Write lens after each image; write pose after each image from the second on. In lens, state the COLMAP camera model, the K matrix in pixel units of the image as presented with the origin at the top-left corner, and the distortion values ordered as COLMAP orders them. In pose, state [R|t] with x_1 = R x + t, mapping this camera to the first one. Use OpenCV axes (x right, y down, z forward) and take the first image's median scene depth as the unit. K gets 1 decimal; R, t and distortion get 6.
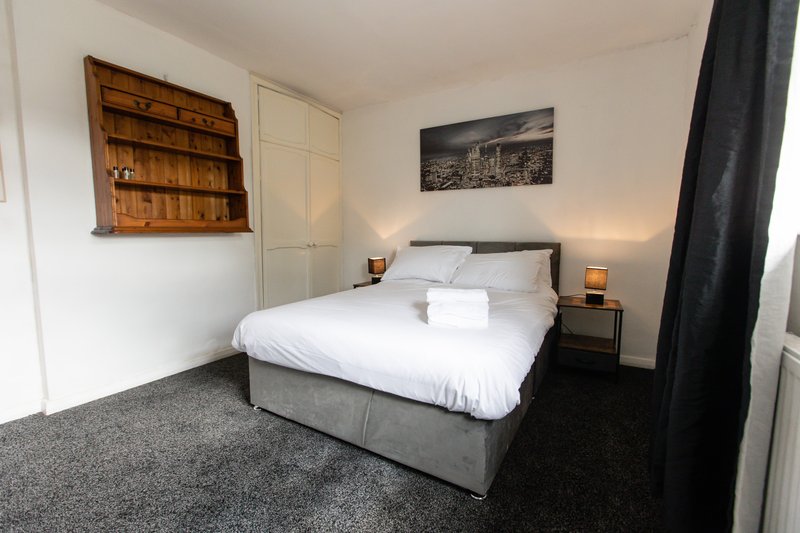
lens RADIAL K [[353.6, 0, 391.5], [0, 353.6, 263.6], [0, 0, 1]] dist [0.001582, 0.000538]
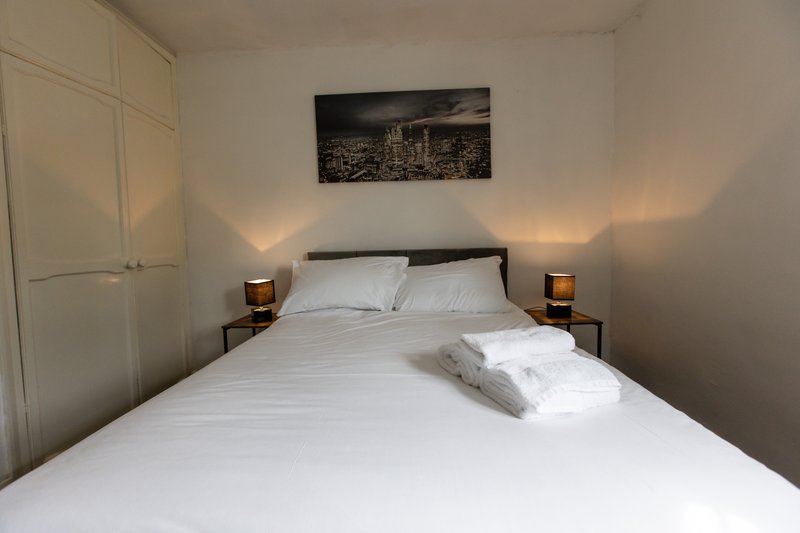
lens RADIAL K [[353.6, 0, 391.5], [0, 353.6, 263.6], [0, 0, 1]] dist [0.001582, 0.000538]
pose [[0.879252, -0.047666, 0.473966, -0.149525], [0.065379, 0.997641, -0.020952, -0.019524], [-0.471849, 0.049409, 0.880294, 0.351002]]
